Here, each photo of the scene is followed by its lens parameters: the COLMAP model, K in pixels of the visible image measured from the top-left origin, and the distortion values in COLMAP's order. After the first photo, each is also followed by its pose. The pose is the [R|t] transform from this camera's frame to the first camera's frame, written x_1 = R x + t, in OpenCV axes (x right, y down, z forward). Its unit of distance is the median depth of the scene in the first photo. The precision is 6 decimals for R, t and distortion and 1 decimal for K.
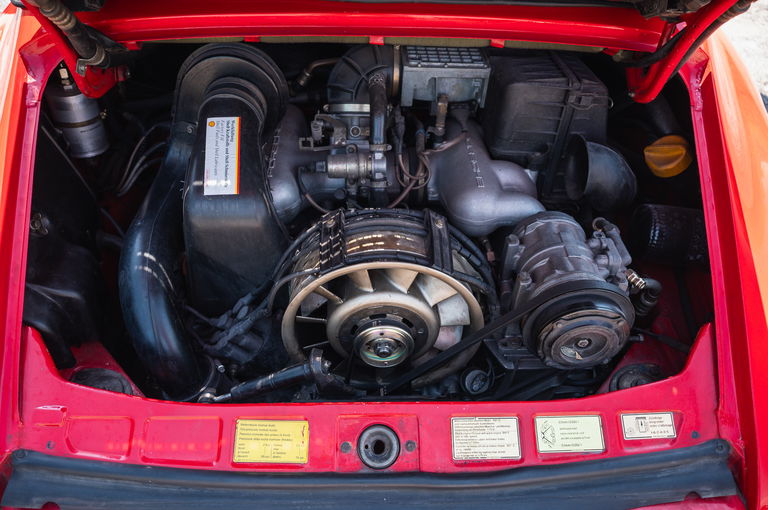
lens RADIAL K [[621.0, 0, 385.3], [0, 621.0, 253.1], [0, 0, 1]] dist [-0.001375, -0.010076]
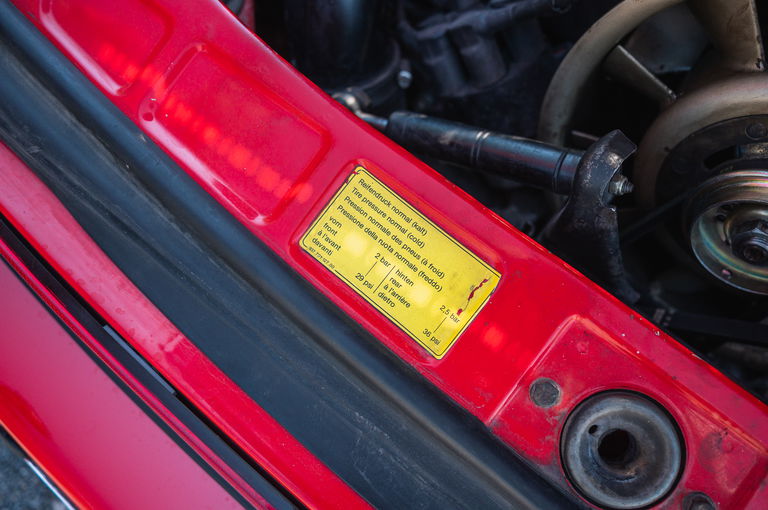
lens RADIAL K [[621.0, 0, 383.8], [0, 621.0, 254.2], [0, 0, 1]] dist [-0.001375, -0.010076]
pose [[0.774896, 0.597218, -0.207042, -0.109906], [-0.520572, 0.788768, 0.326878, 0.174821], [0.358526, -0.145516, 0.922109, 0.630349]]
